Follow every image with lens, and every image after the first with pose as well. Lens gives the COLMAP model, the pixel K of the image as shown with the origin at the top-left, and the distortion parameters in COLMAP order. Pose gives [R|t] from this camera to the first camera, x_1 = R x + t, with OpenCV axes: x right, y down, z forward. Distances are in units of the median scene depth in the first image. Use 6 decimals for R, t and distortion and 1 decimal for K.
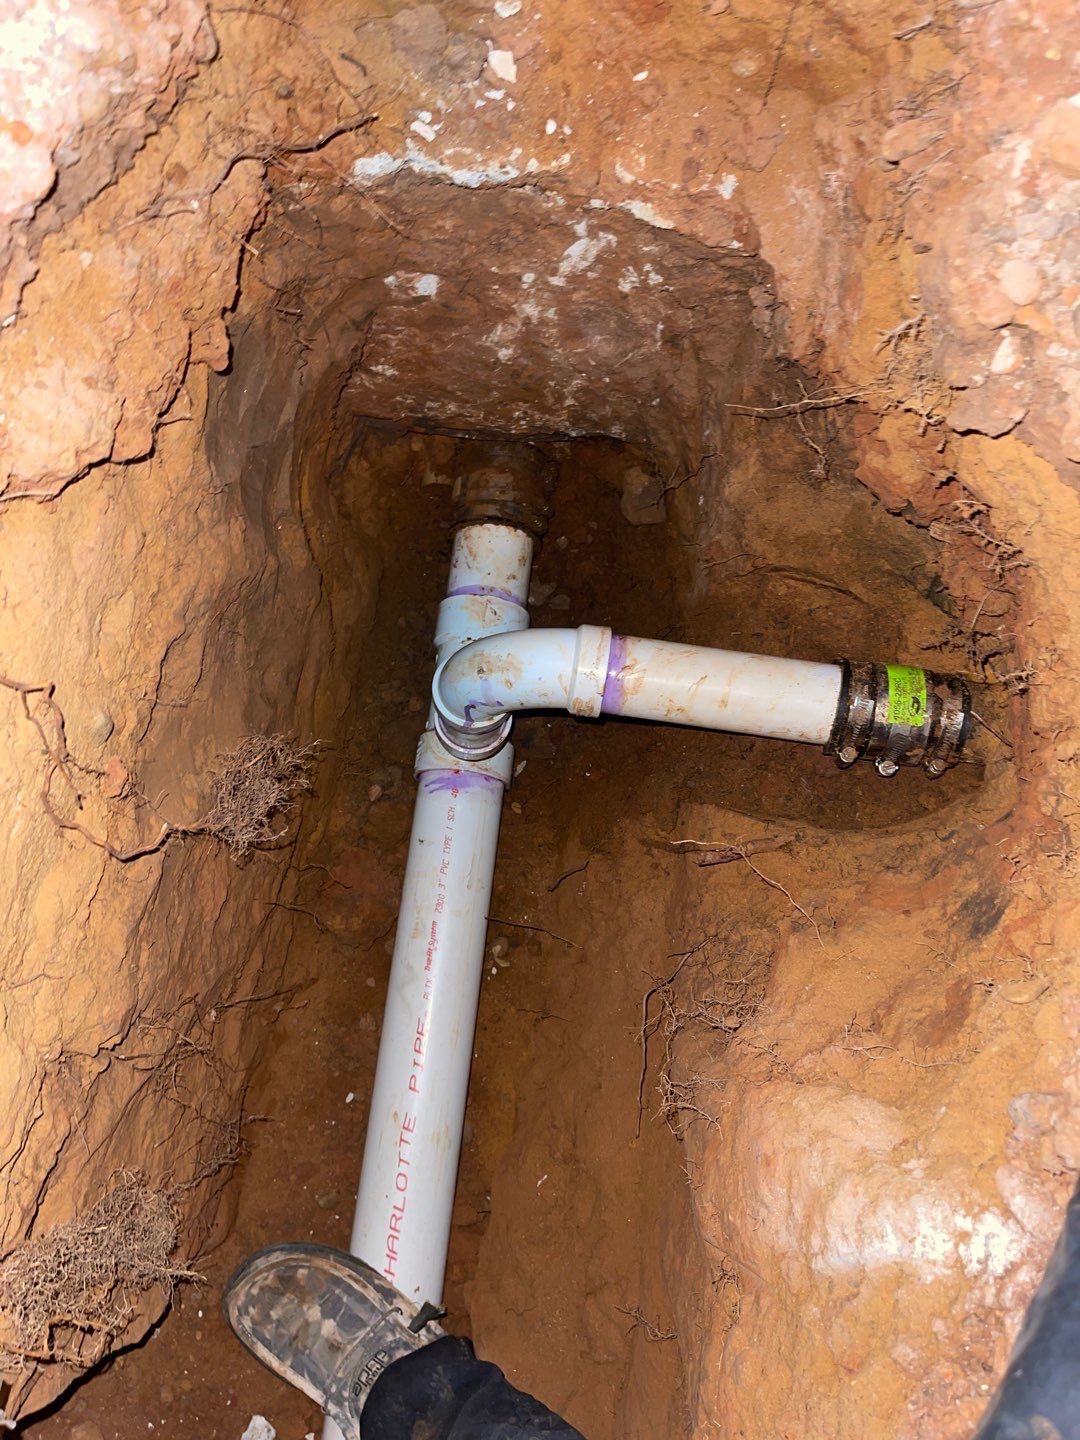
lens RADIAL K [[1096.2, 0, 543.9], [0, 1096.2, 717.9], [0, 0, 1]] dist [0.051540, -0.070800]
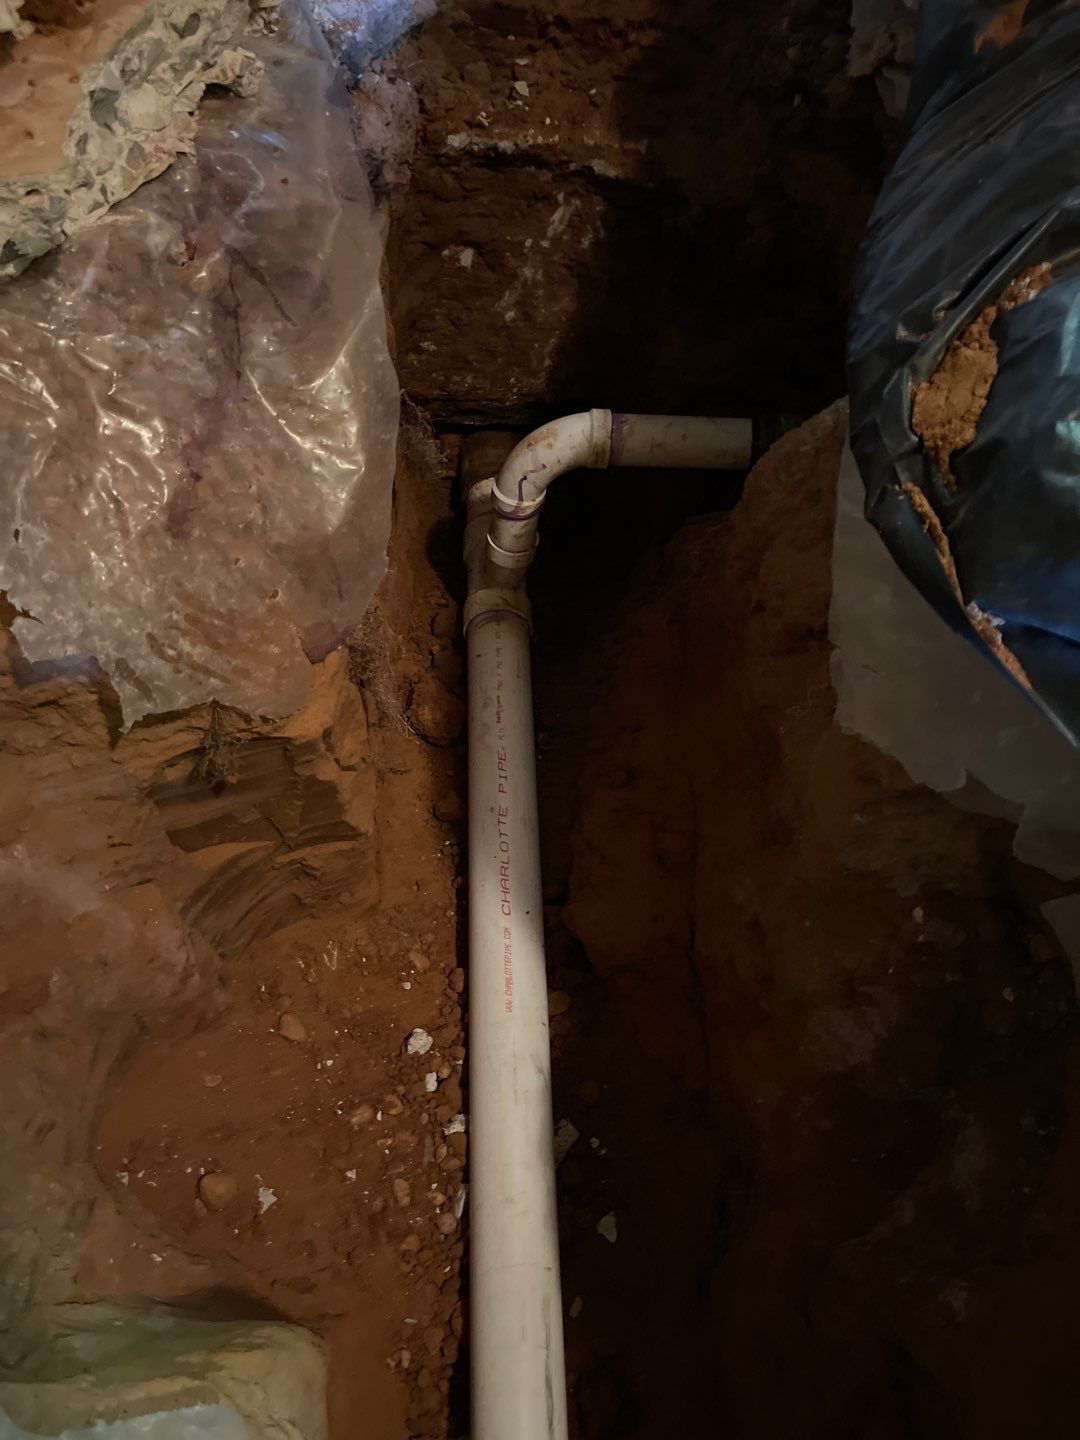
lens RADIAL K [[1076.7, 0, 537.0], [0, 1076.7, 719.7], [0, 0, 1]] dist [0.064670, -0.086137]
pose [[0.988942, -0.101041, 0.108555, -0.264476], [0.129681, 0.944294, -0.302476, 0.826336], [-0.071945, 0.313209, 0.946955, -0.365109]]
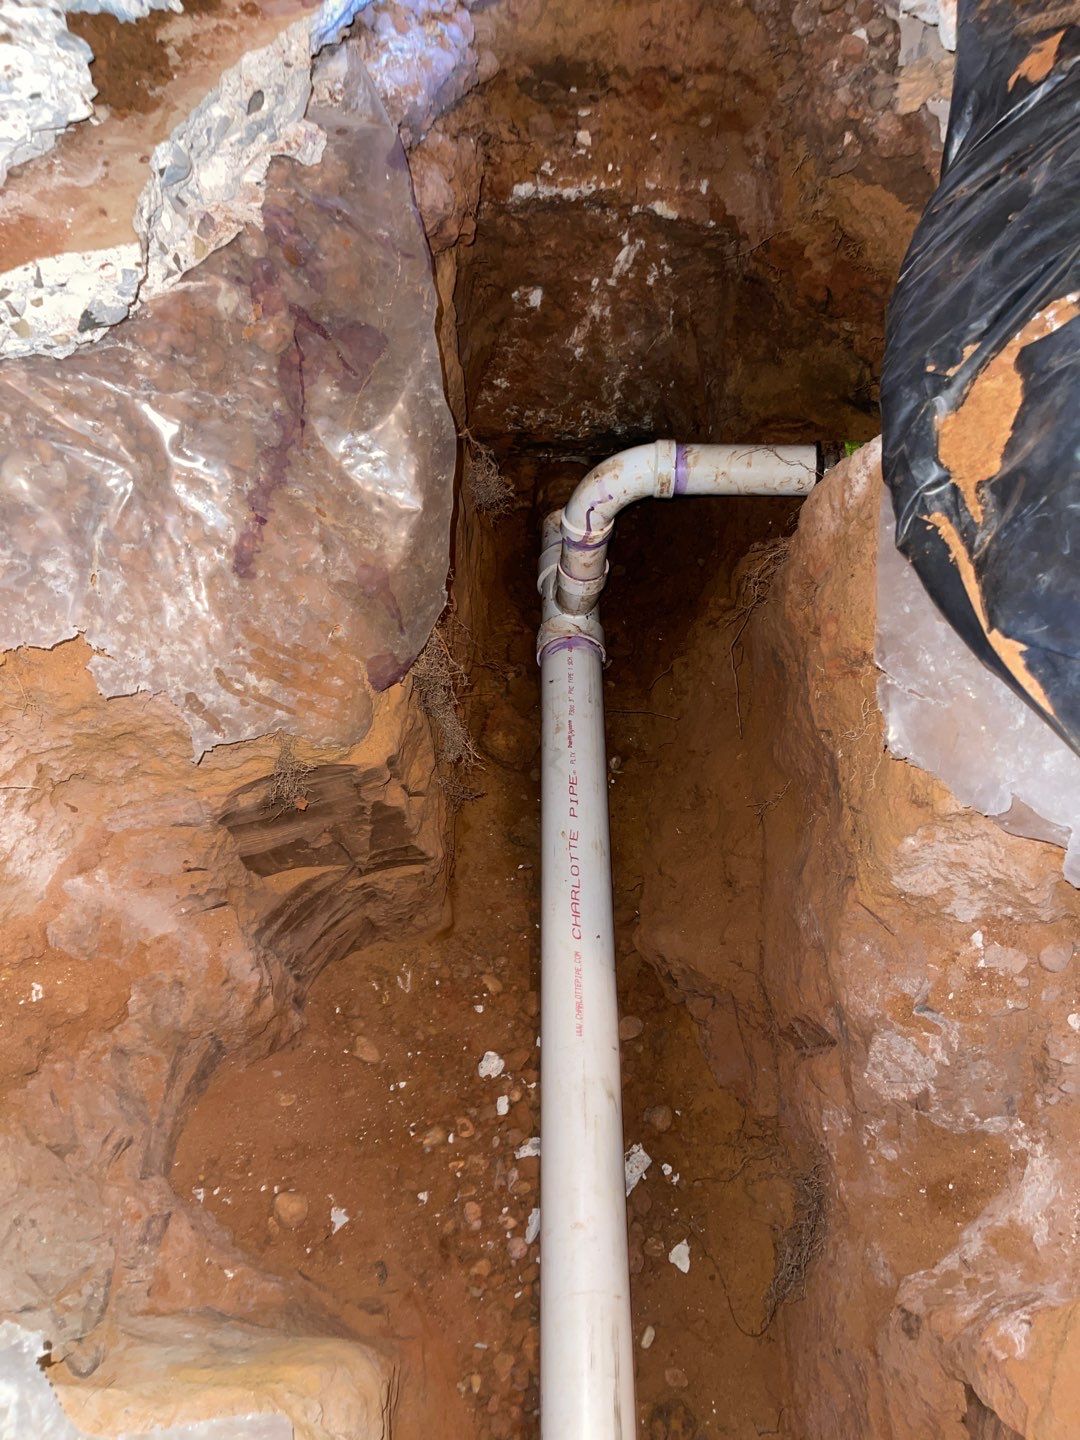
lens RADIAL K [[1078.2, 0, 558.6], [0, 1078.2, 700.5], [0, 0, 1]] dist [0.058718, -0.073770]
pose [[0.993096, -0.108342, 0.044975, -0.228007], [0.117229, 0.930501, -0.347022, 0.835806], [-0.004252, 0.349899, 0.936778, -0.394137]]
